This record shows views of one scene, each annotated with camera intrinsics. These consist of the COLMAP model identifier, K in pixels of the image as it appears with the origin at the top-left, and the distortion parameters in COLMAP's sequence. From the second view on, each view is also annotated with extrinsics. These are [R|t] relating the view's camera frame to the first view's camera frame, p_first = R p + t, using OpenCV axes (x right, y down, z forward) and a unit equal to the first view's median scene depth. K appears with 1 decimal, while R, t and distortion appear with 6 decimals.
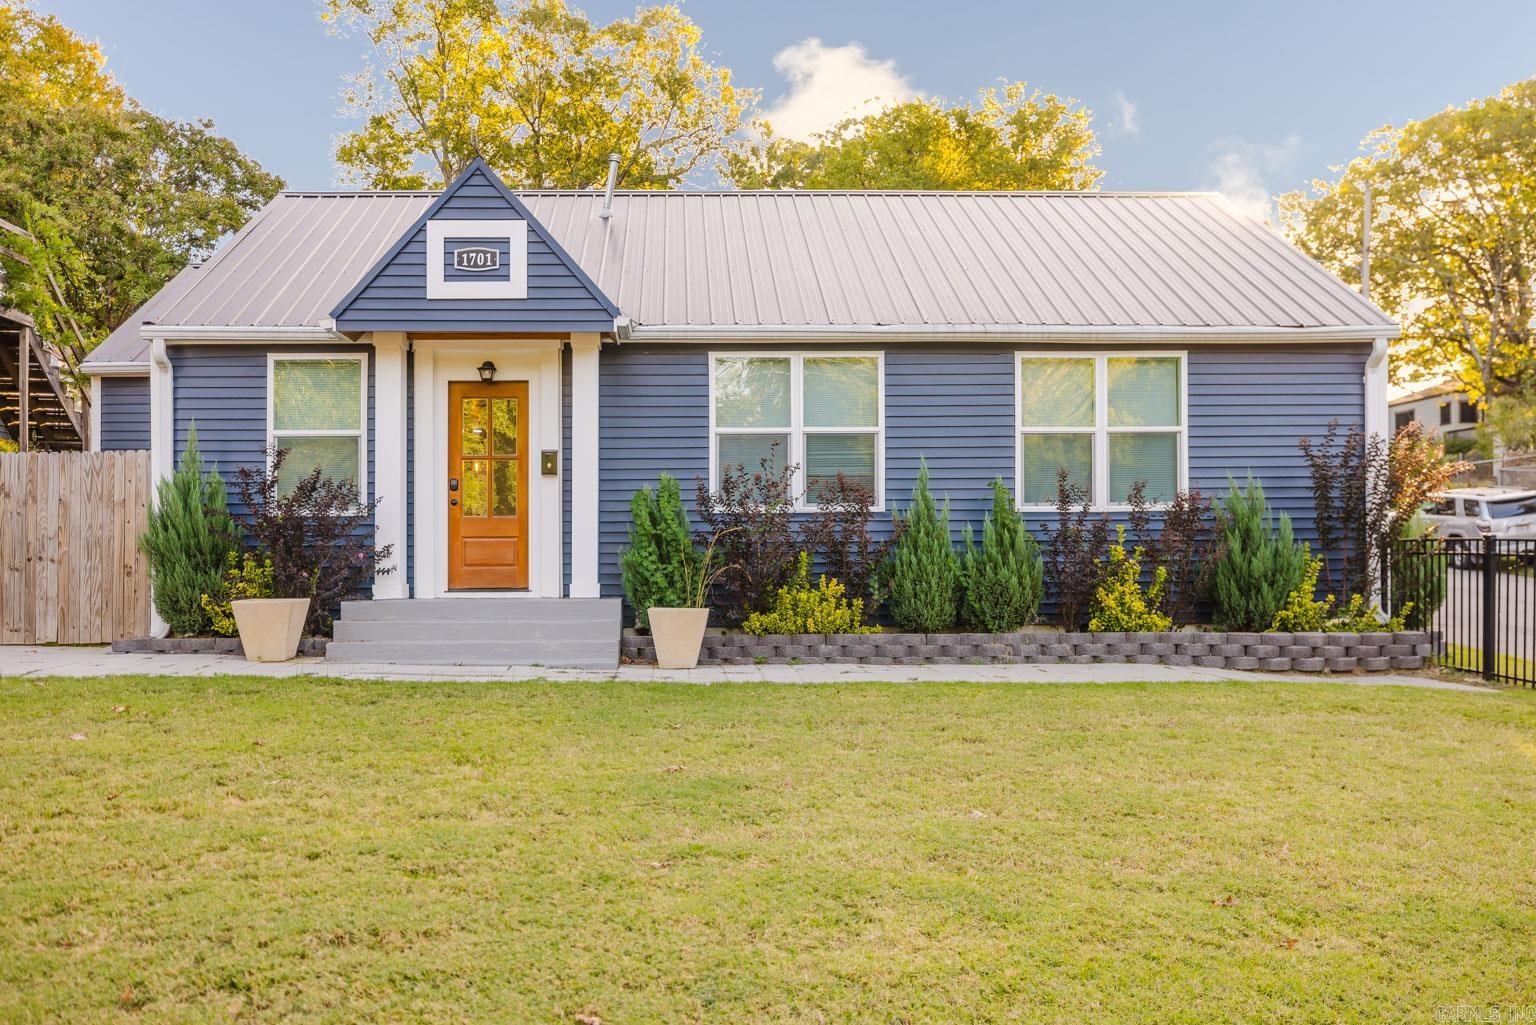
lens RADIAL K [[1317.5, 0, 767.2], [0, 1317.5, 573.8], [0, 0, 1]] dist [-0.008360, -0.003310]
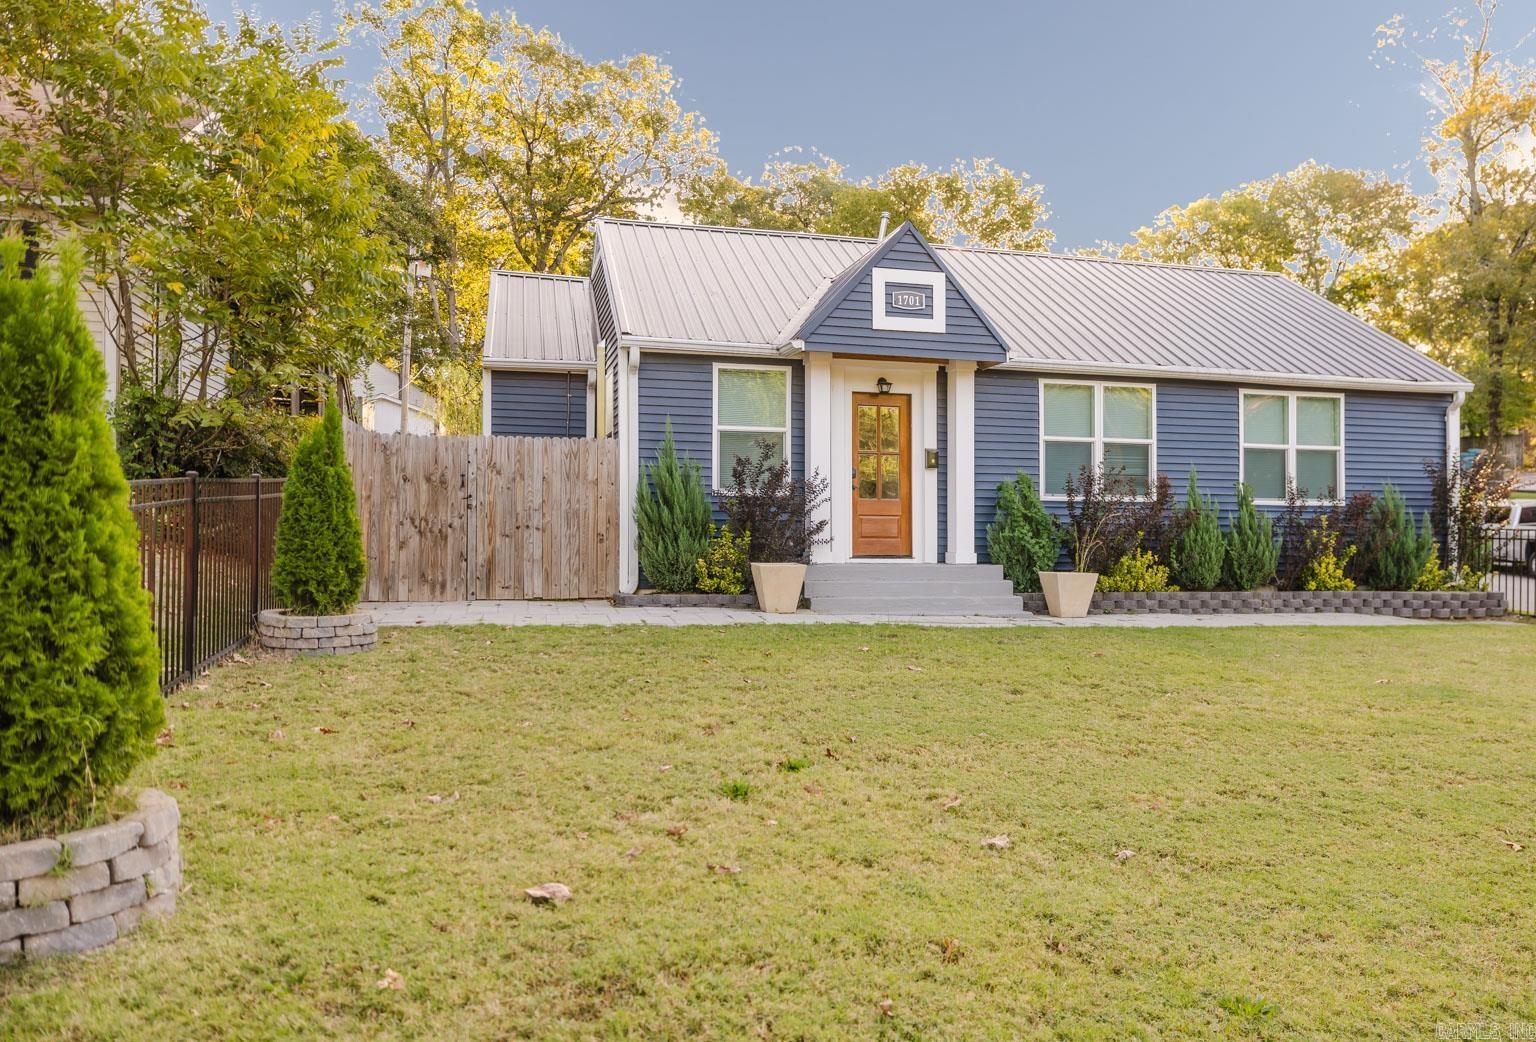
lens RADIAL K [[1107.2, 0, 767.9], [0, 1107.2, 520.5], [0, 0, 1]] dist [-0.018265, -0.000802]
pose [[0.973632, 0.017266, 0.227471, -0.575018], [-0.012280, 0.999653, -0.023316, 0.003346], [-0.227795, 0.019908, 0.973506, -0.018011]]
